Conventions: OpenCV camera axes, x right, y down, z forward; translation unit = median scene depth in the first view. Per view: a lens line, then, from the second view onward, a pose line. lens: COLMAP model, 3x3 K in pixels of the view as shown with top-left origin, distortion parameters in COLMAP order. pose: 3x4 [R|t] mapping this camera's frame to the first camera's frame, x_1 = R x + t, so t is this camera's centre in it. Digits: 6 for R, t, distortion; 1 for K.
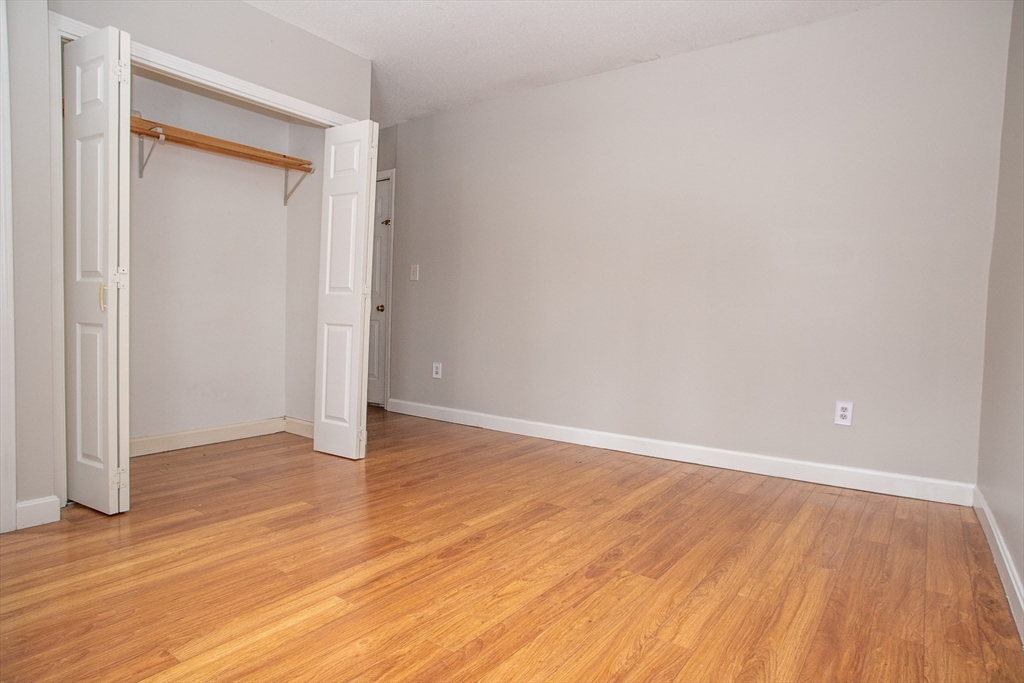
lens RADIAL K [[586.2, 0, 505.4], [0, 586.2, 342.5], [0, 0, 1]] dist [-0.075716, 0.053343]
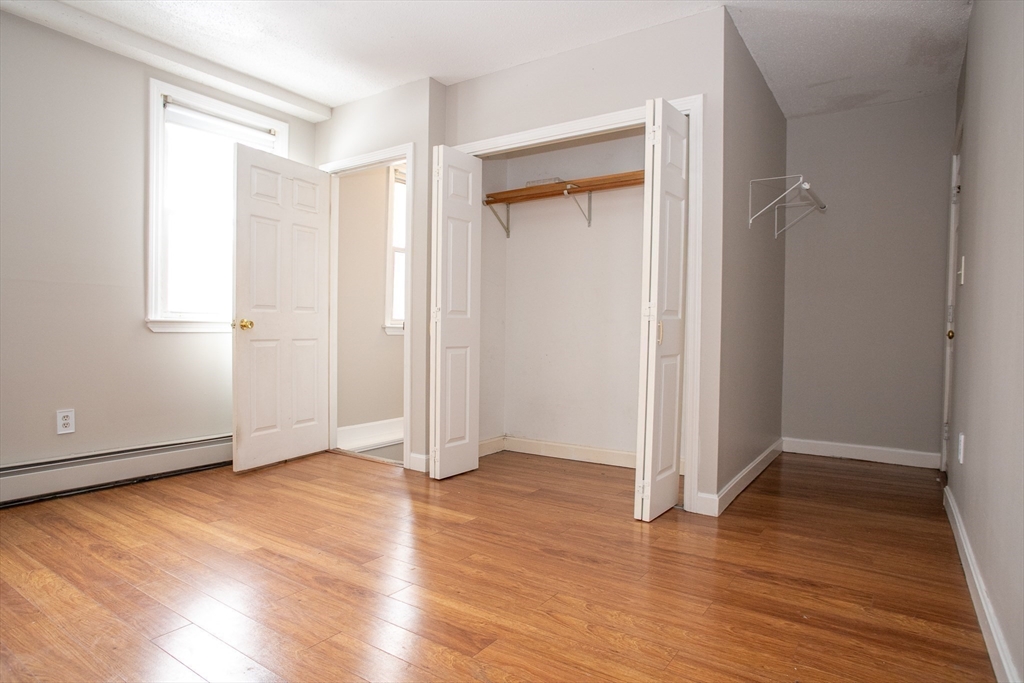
lens RADIAL K [[586.2, 0, 505.4], [0, 586.2, 342.5], [0, 0, 1]] dist [-0.075716, 0.053343]
pose [[0.027621, -0.002239, -0.999616, 0.709678], [-0.057065, 0.998363, -0.003813, -0.042133], [0.997988, 0.057148, 0.027448, 1.004123]]
